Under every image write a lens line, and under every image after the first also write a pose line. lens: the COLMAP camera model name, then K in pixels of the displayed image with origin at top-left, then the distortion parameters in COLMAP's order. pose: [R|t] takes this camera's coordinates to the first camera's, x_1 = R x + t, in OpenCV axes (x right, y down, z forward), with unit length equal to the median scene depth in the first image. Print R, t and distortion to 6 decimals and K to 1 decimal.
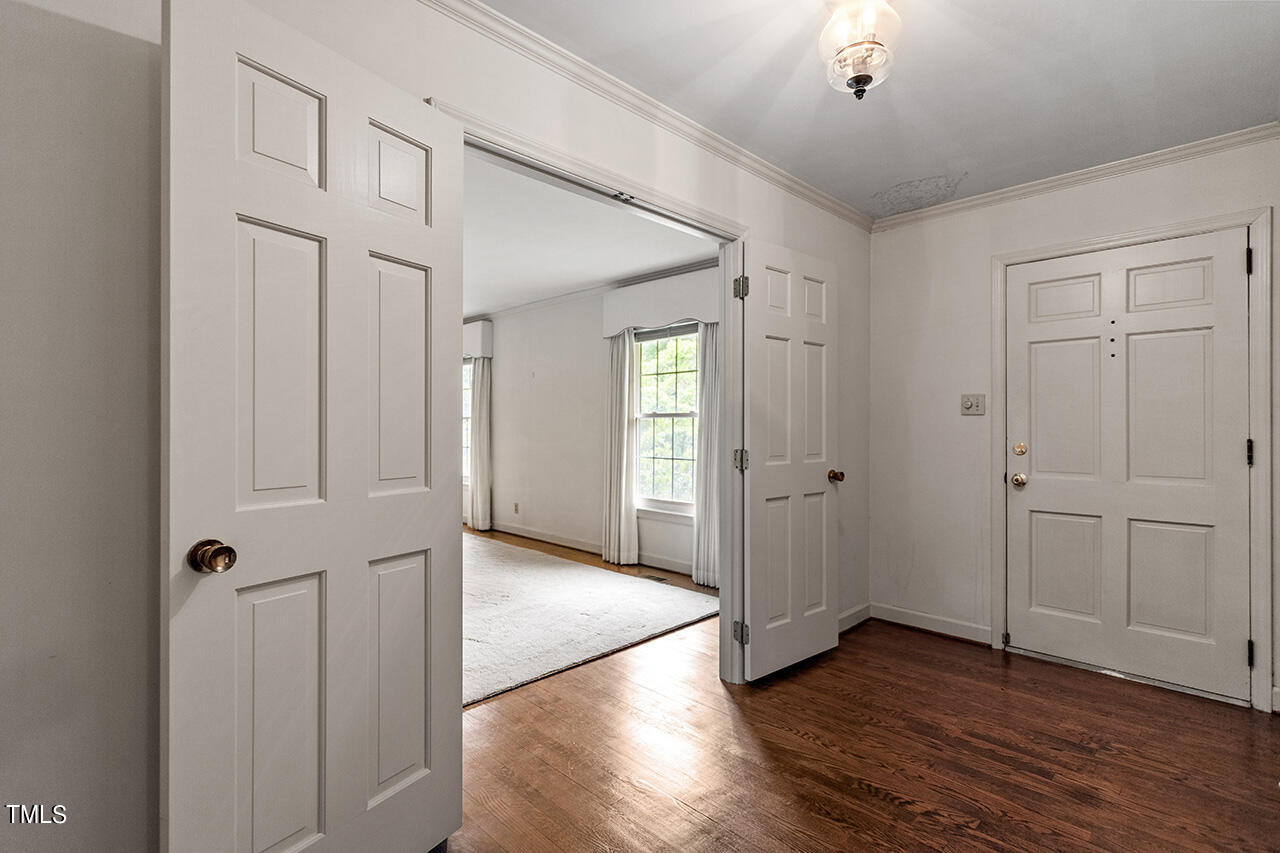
lens RADIAL K [[618.7, 0, 641.7], [0, 618.7, 426.4], [0, 0, 1]] dist [-0.005861, 0.001411]
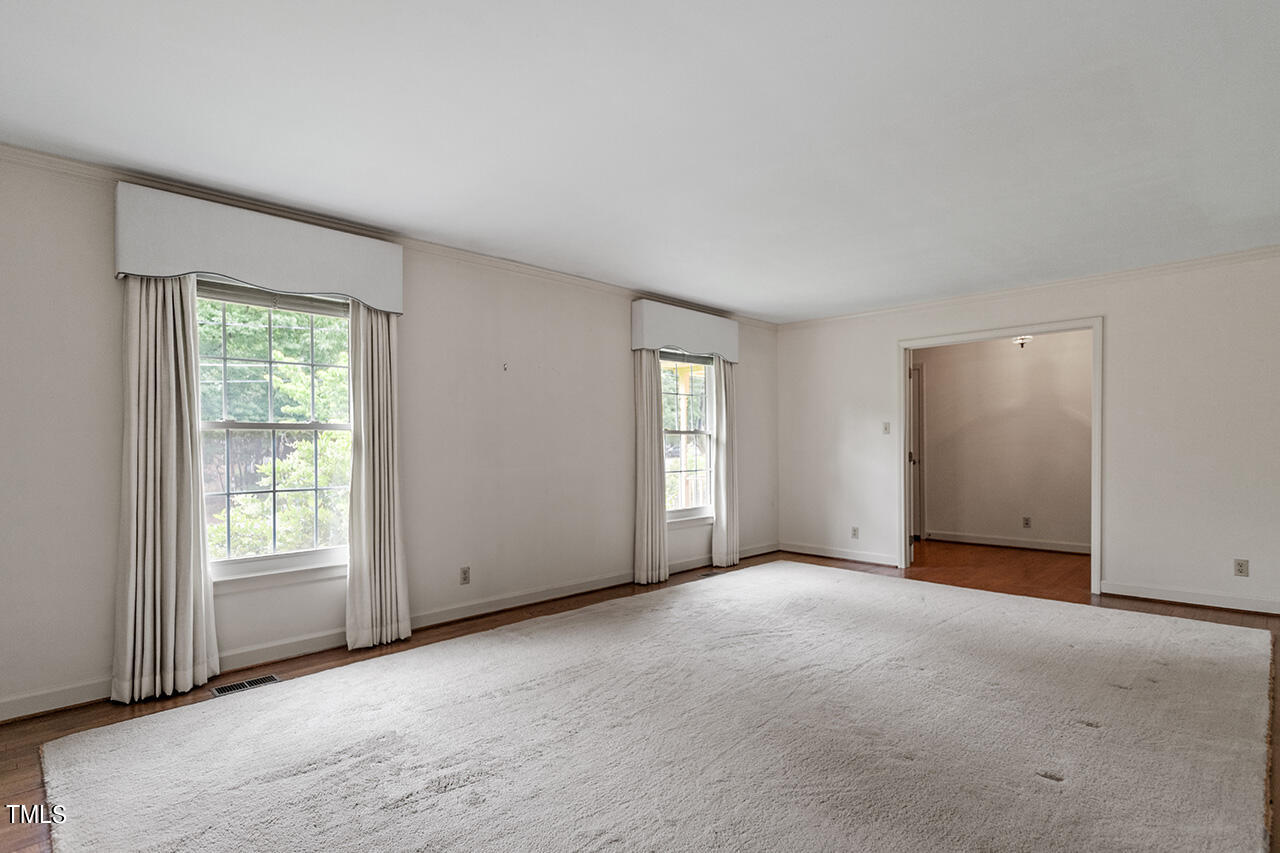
lens RADIAL K [[618.7, 0, 639.7], [0, 618.7, 435.4], [0, 0, 1]] dist [-0.005861, 0.001411]
pose [[0.009912, 0.002673, 0.999947, -0.725237], [-0.001873, 0.999995, -0.002654, -0.006215], [-0.999949, -0.001847, 0.009917, 0.724080]]
